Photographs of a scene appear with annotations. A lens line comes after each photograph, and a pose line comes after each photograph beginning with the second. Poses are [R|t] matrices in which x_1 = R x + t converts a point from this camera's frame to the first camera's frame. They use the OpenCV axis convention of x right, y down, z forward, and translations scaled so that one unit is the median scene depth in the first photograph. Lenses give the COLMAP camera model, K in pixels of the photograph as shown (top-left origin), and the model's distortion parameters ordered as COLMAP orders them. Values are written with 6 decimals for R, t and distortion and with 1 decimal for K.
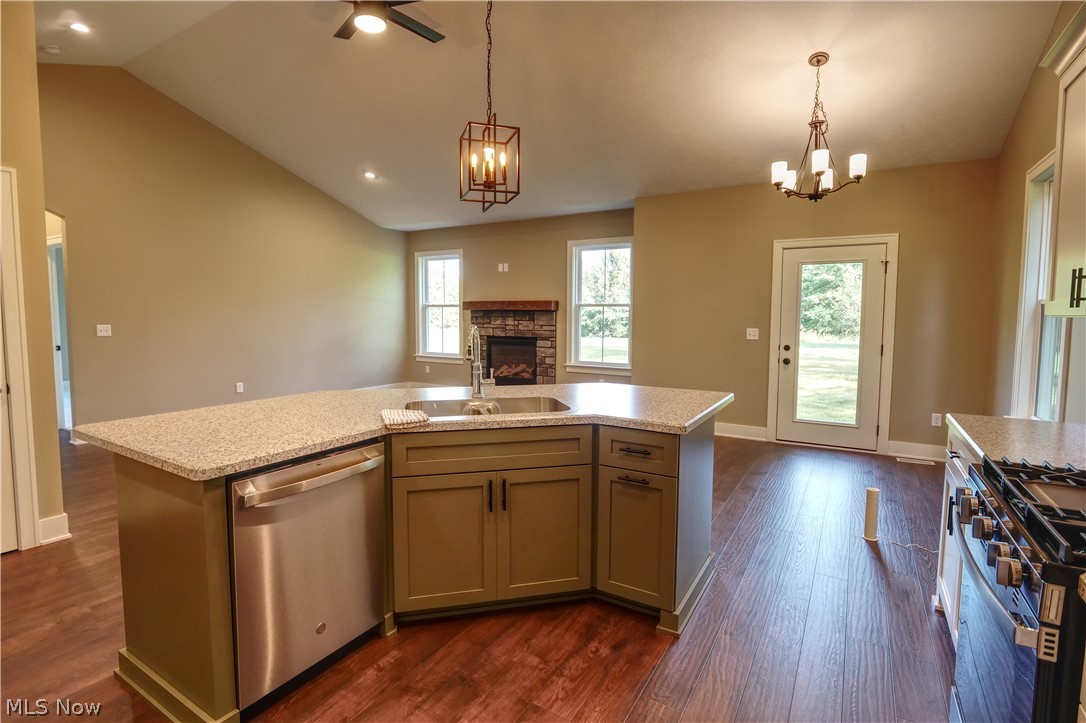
lens RADIAL K [[527.7, 0, 537.7], [0, 527.7, 360.9], [0, 0, 1]] dist [-0.010386, -0.002842]
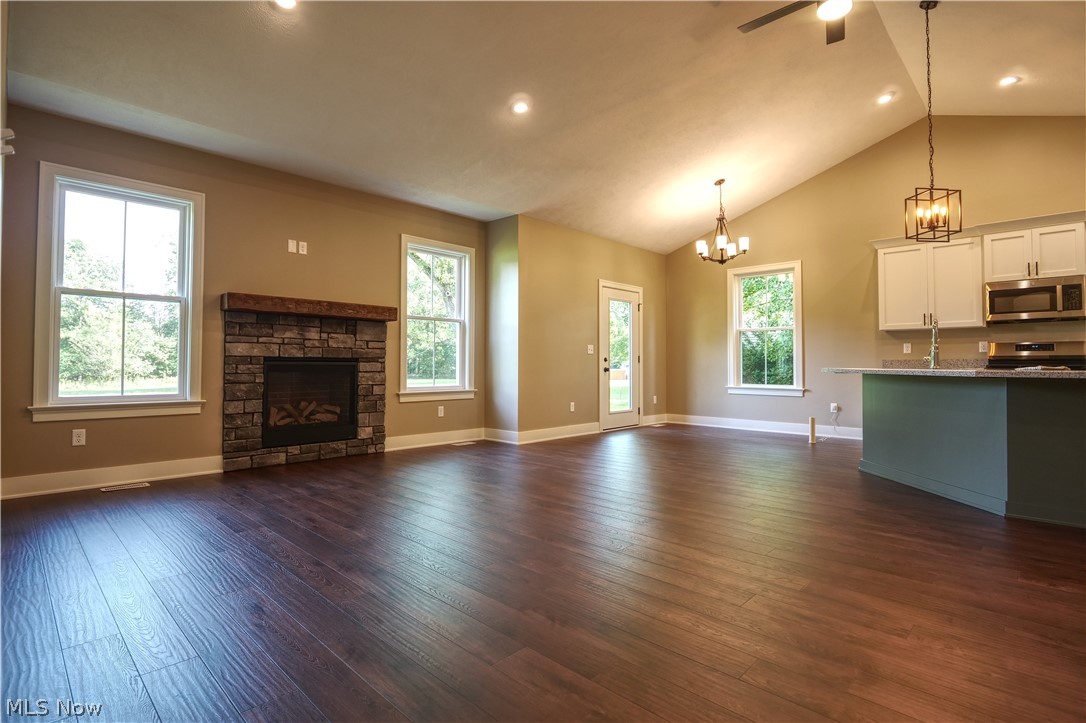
lens RADIAL K [[527.7, 0, 533.8], [0, 527.7, 351.4], [0, 0, 1]] dist [-0.010386, -0.002842]
pose [[0.219316, 0.025017, 0.975333, -0.629076], [0.091577, 0.994730, -0.046107, -0.000304], [-0.971346, 0.099430, 0.215870, 0.625550]]
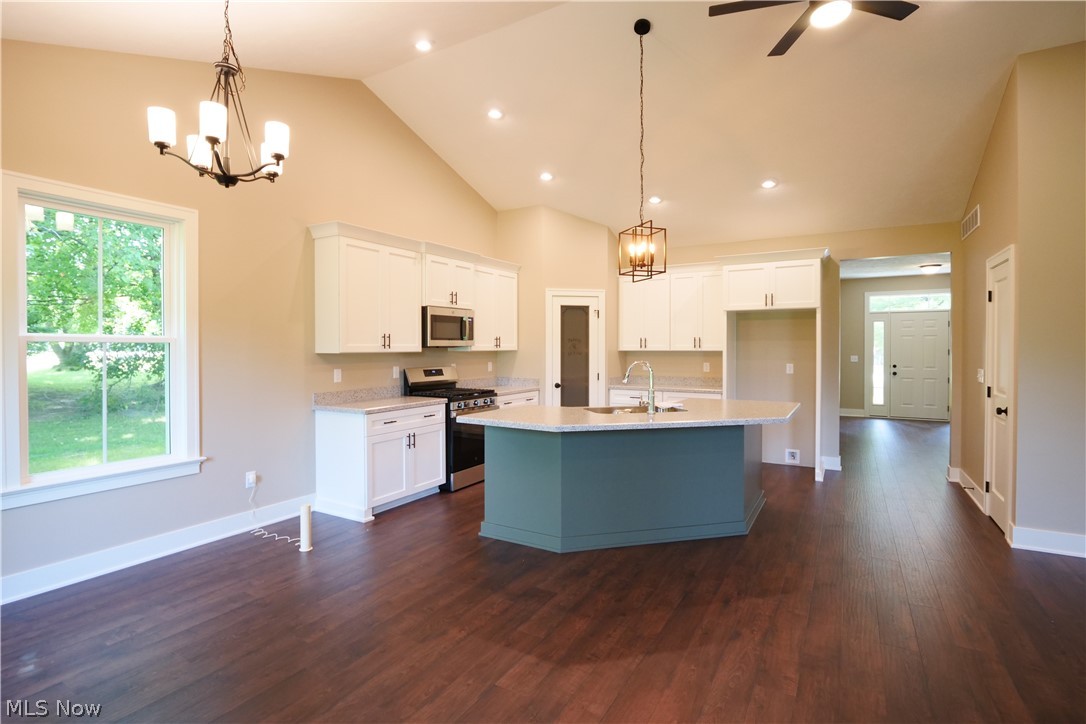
lens RADIAL K [[527.7, 0, 535.8], [0, 527.7, 351.8], [0, 0, 1]] dist [-0.010386, -0.002842]
pose [[-0.999800, -0.000271, -0.019998, 0.072144], [-0.002405, 0.994279, 0.106785, -0.082739], [0.019855, 0.106812, -0.994081, 0.846591]]
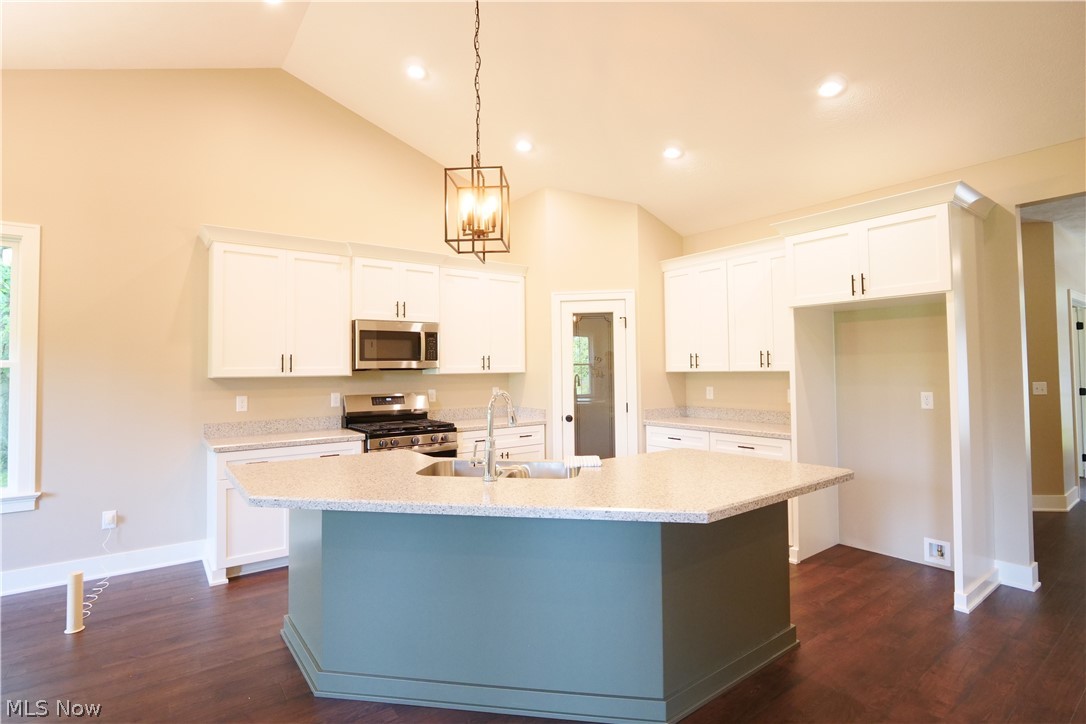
lens RADIAL K [[527.7, 0, 536.6], [0, 527.7, 351.3], [0, 0, 1]] dist [-0.010386, -0.002842]
pose [[-0.930118, 0.021785, 0.366614, -0.180955], [0.045385, 0.997406, 0.055877, -0.058091], [-0.364446, 0.068611, -0.928694, 0.617997]]
